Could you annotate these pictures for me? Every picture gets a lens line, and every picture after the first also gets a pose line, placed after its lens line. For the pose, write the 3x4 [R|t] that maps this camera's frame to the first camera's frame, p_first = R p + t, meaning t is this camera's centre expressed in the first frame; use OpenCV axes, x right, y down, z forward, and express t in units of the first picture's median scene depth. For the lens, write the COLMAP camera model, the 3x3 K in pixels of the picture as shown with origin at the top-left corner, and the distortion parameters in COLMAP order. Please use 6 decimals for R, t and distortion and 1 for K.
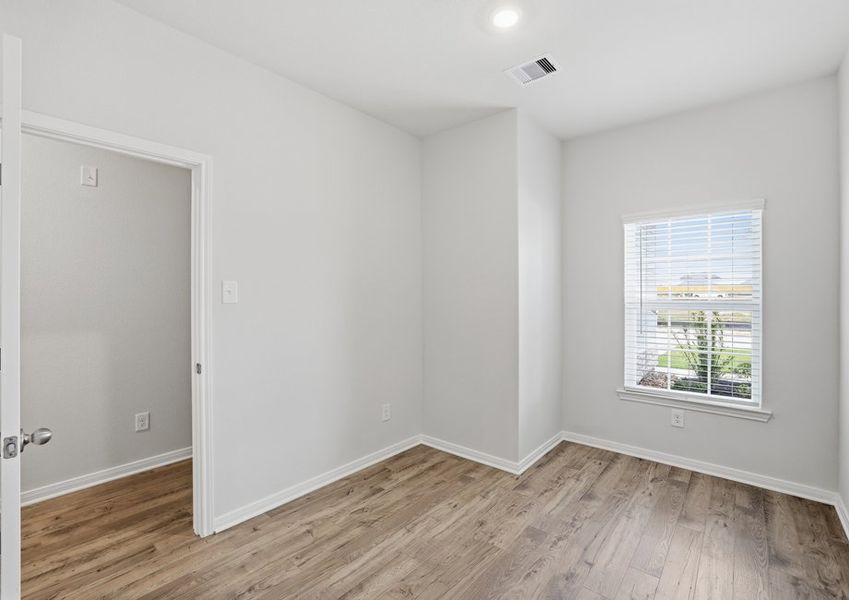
lens RADIAL K [[390.0, 0, 402.4], [0, 390.0, 301.7], [0, 0, 1]] dist [-0.003815, 0.000706]
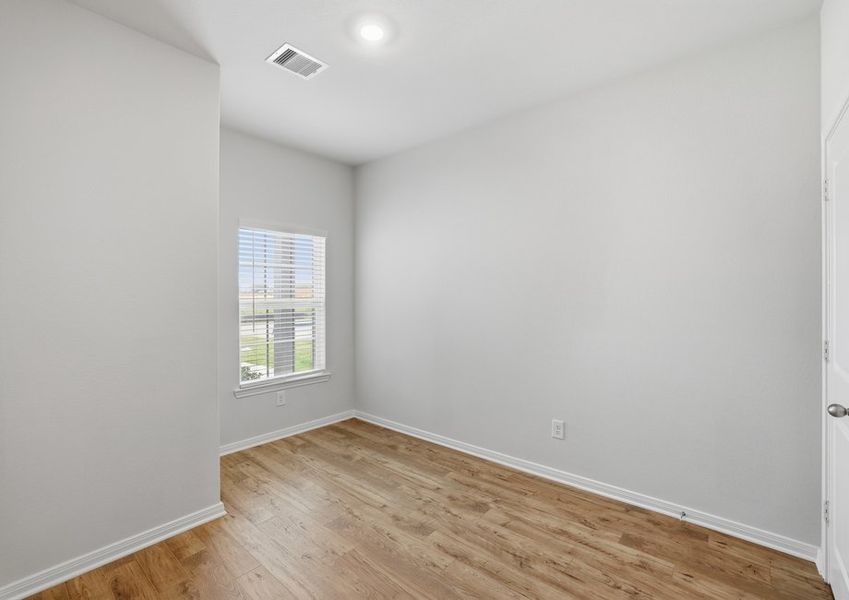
lens RADIAL K [[384.4, 0, 441.0], [0, 384.4, 297.1], [0, 0, 1]] dist [-0.000467, 0.000545]
pose [[-0.030059, 0.000273, 0.999548, -0.543253], [0.021921, 0.999760, 0.000386, -0.002442], [-0.999308, 0.021923, -0.030057, 0.586097]]
